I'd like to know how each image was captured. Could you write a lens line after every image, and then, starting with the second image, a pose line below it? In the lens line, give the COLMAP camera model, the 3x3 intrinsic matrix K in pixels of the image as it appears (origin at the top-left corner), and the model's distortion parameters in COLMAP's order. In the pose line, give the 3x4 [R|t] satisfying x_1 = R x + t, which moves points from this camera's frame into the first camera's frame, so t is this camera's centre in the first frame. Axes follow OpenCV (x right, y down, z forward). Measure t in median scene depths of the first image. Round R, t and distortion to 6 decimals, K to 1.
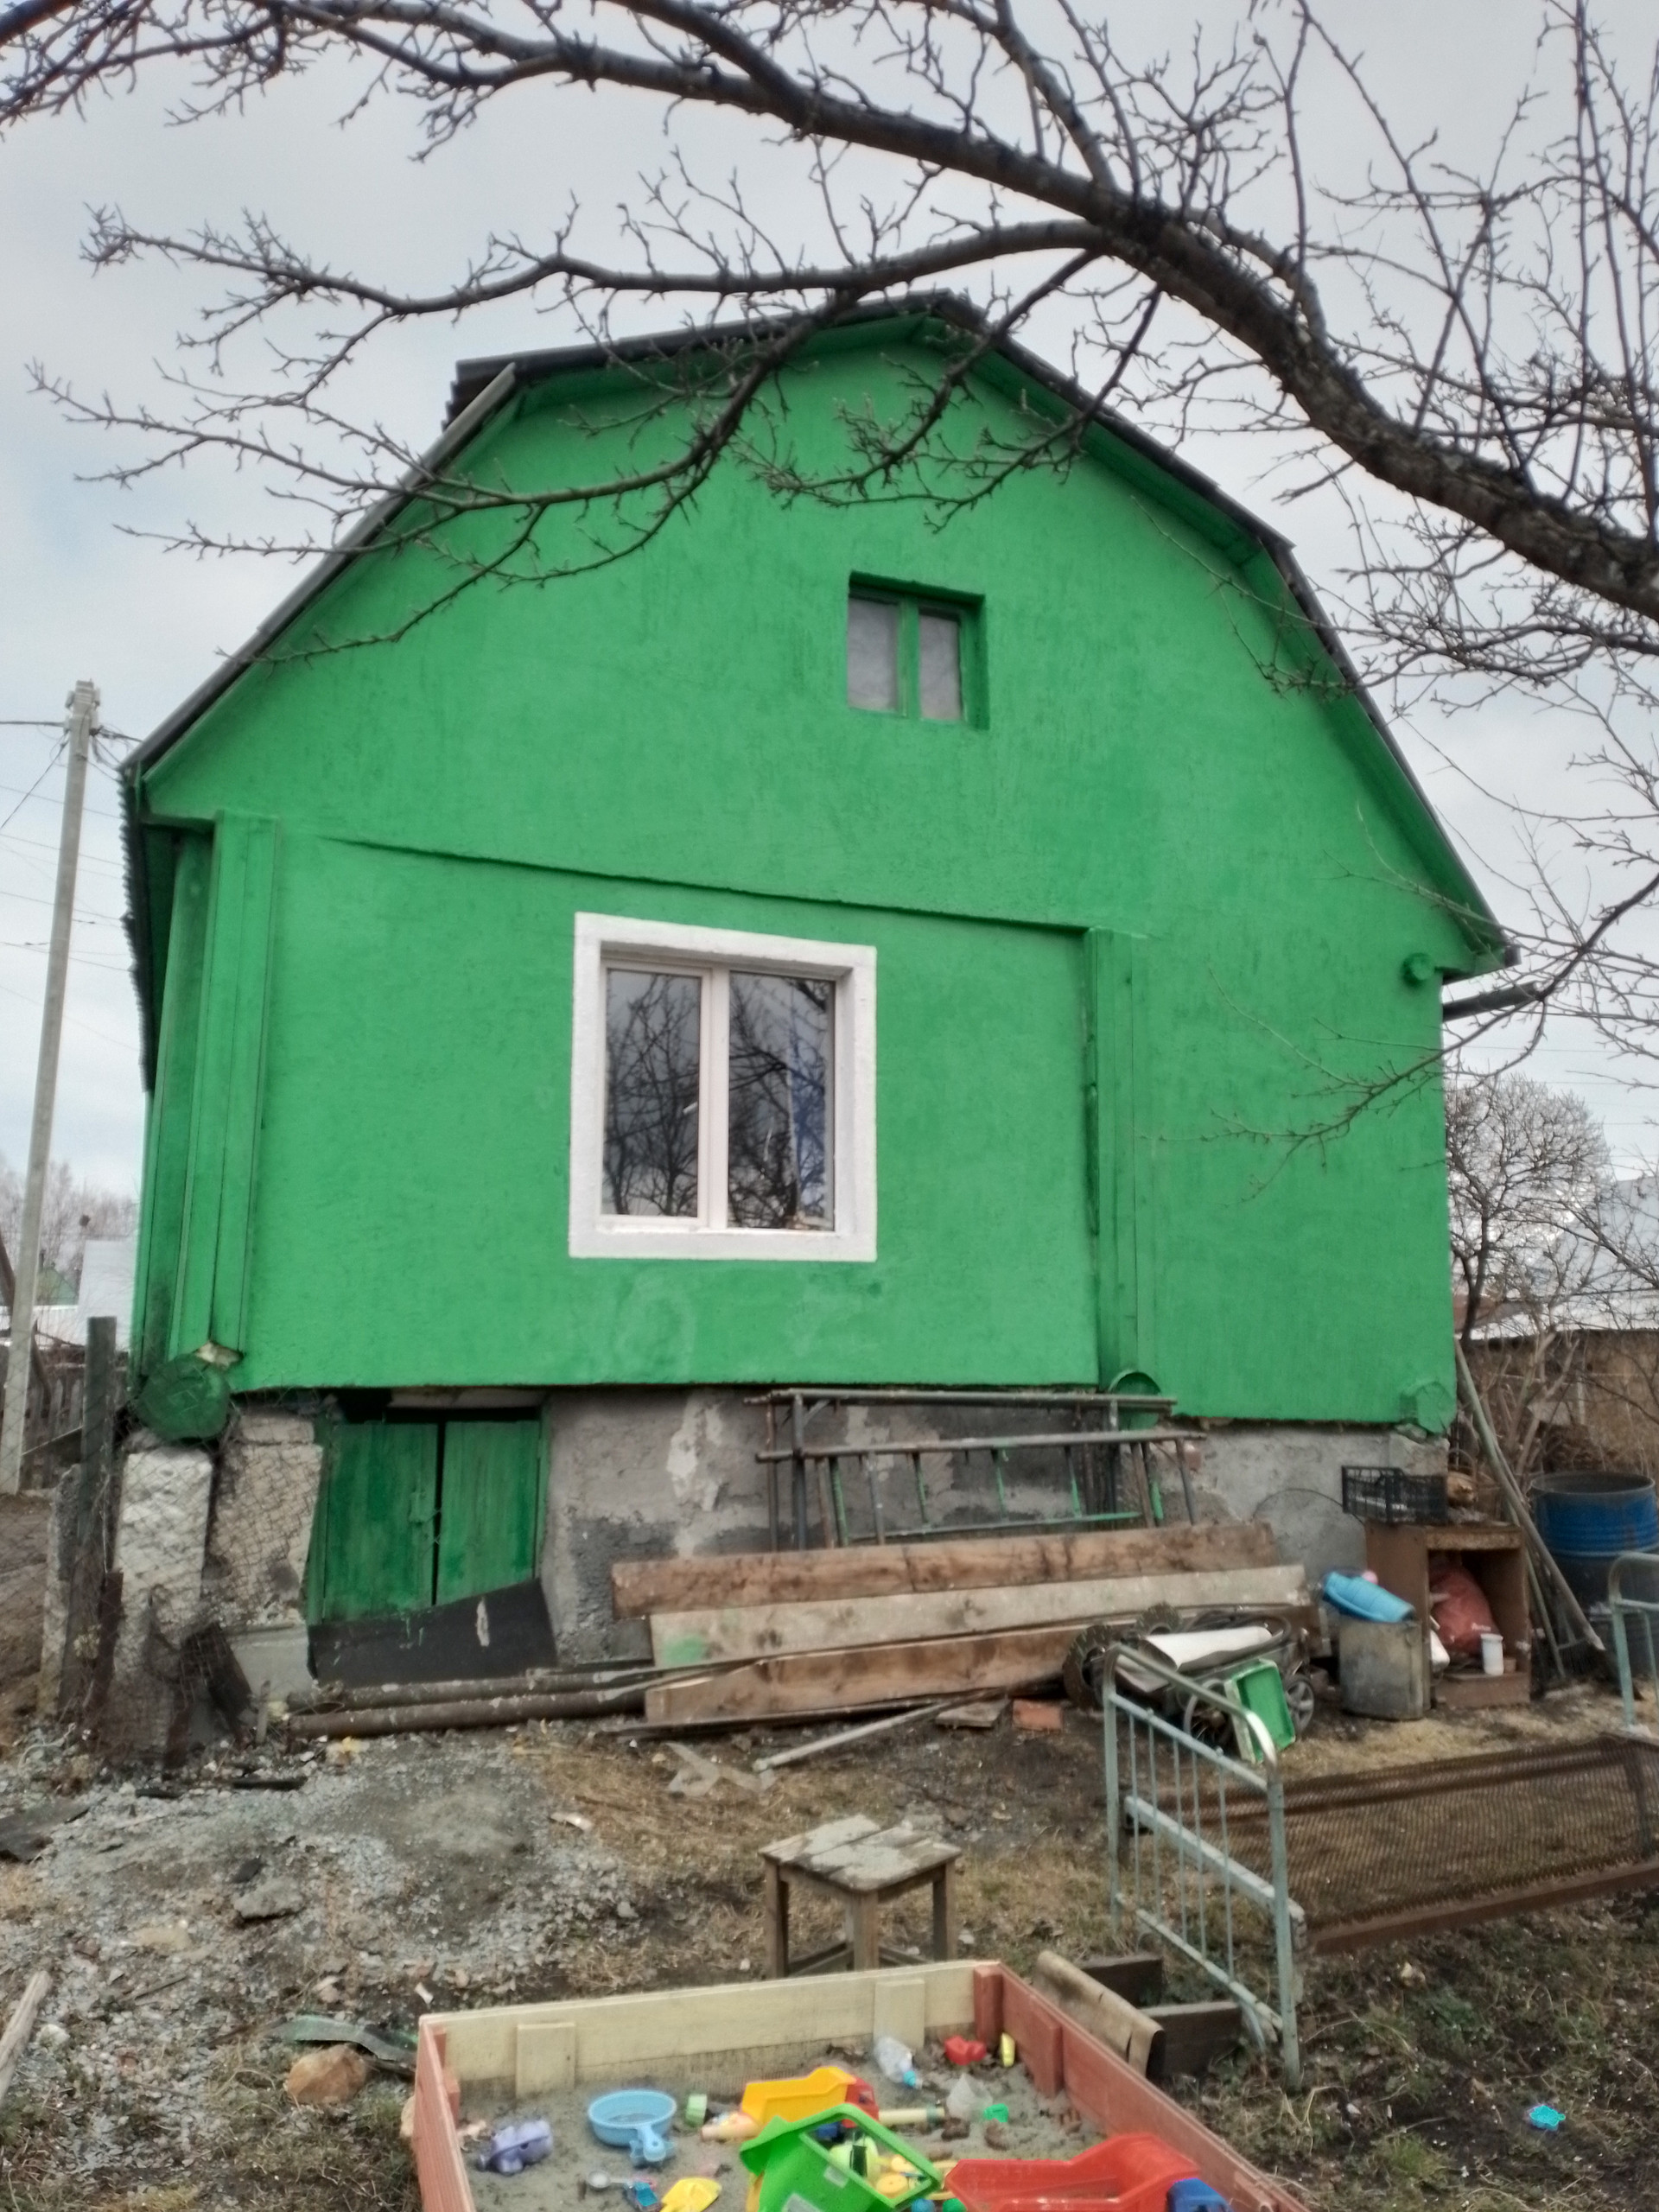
lens RADIAL K [[1640.5, 0, 829.5], [0, 1640.5, 1106.0], [0, 0, 1]] dist [0.050907, -0.055838]
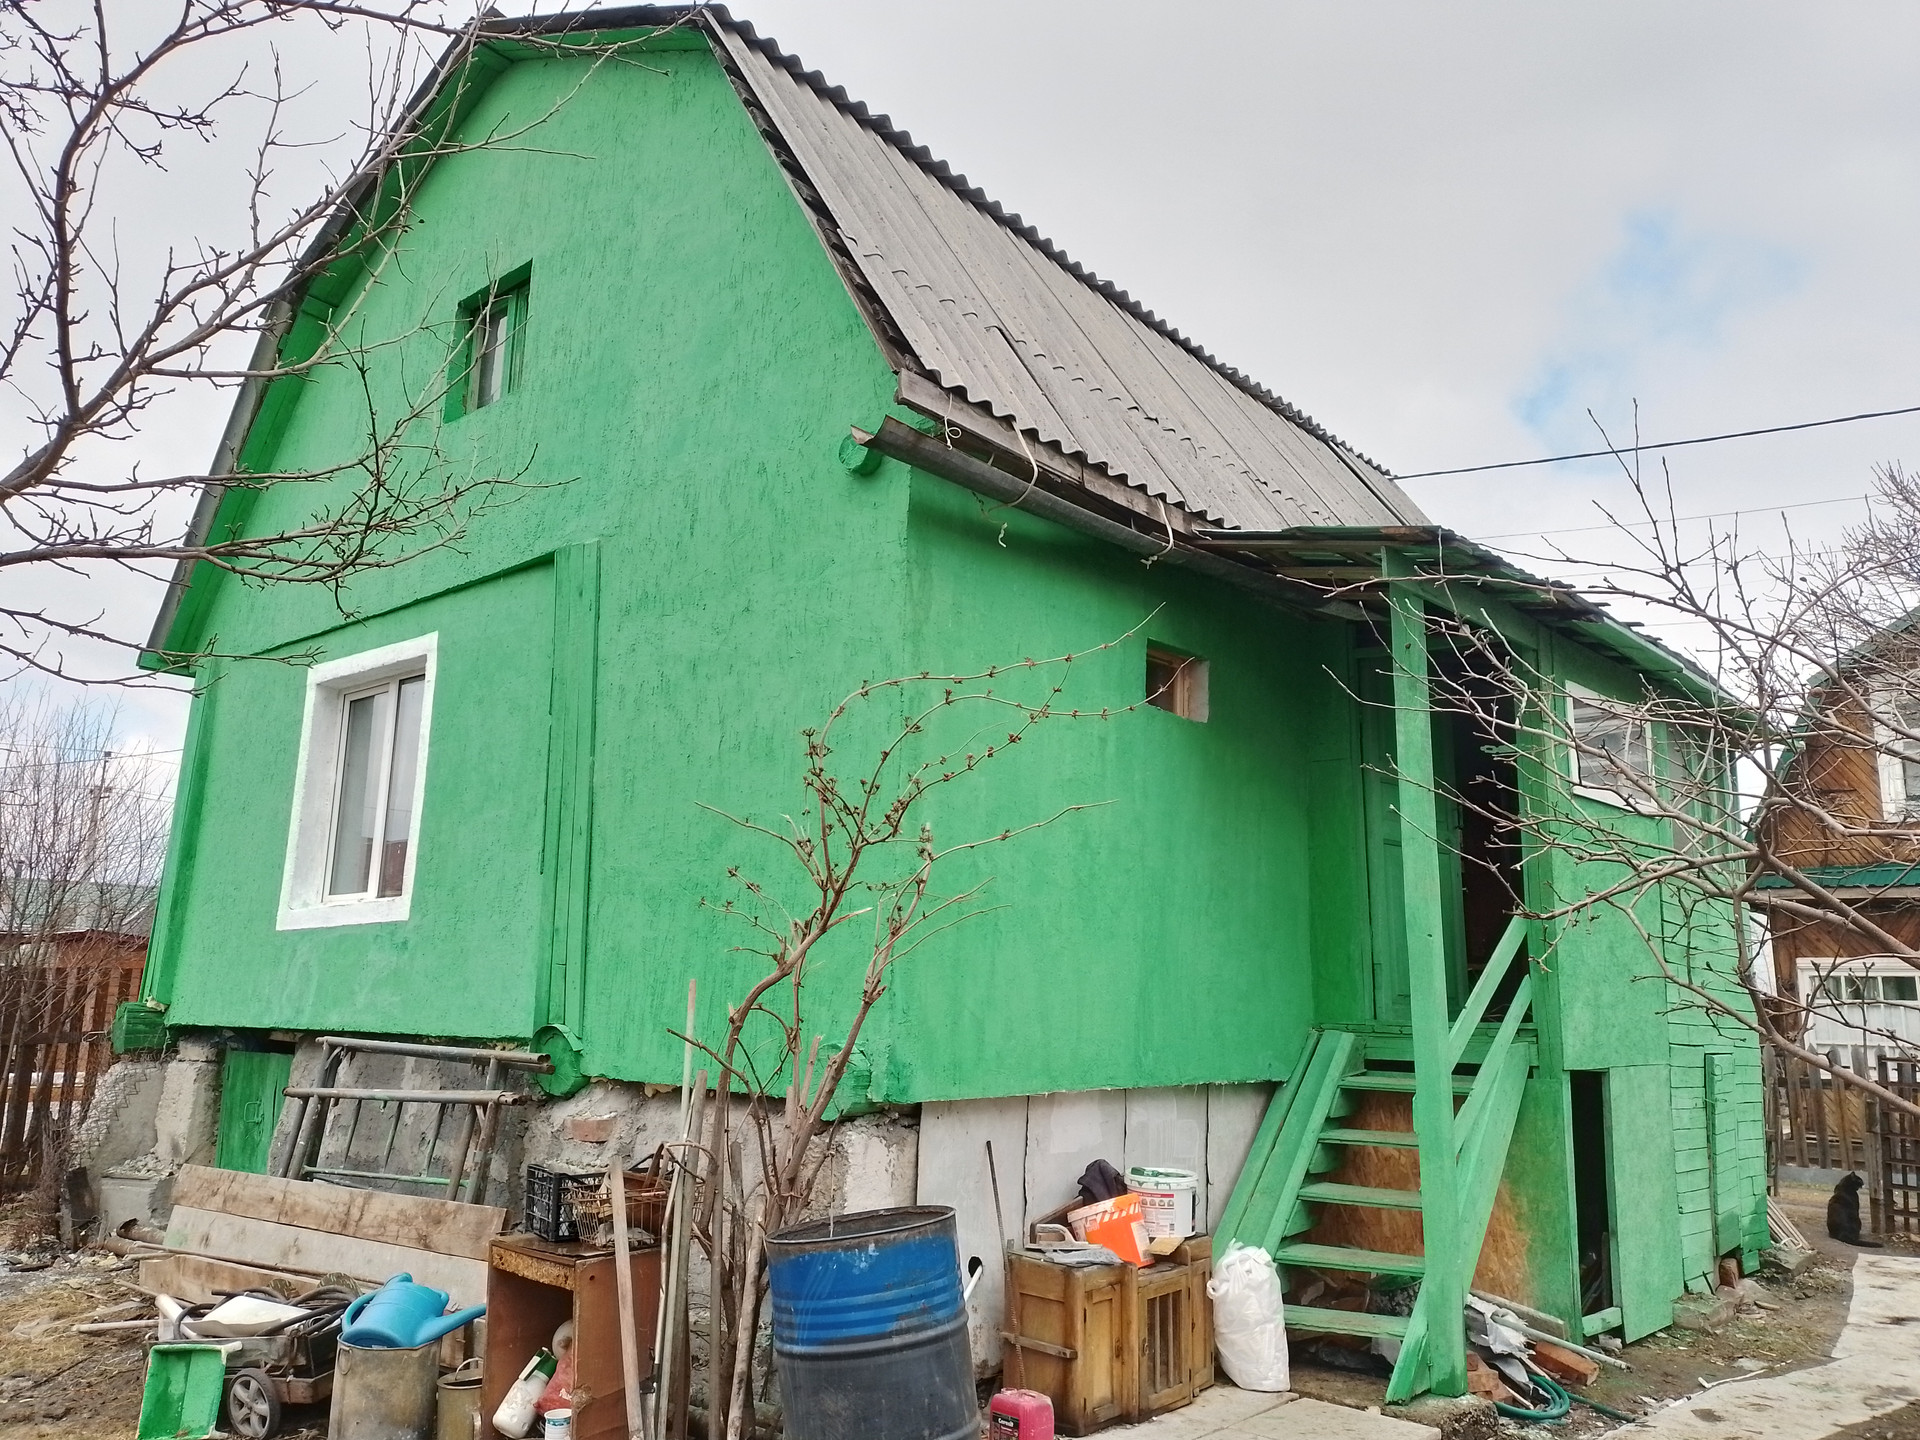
lens RADIAL K [[1424.0, 0, 954.7], [0, 1424.0, 727.7], [0, 0, 1]] dist [0.050907, -0.055838]
pose [[0.452484, -0.167908, -0.875823, 1.005688], [0.117497, 0.984778, -0.128092, 0.128897], [0.883998, -0.044946, 0.465324, 0.856833]]
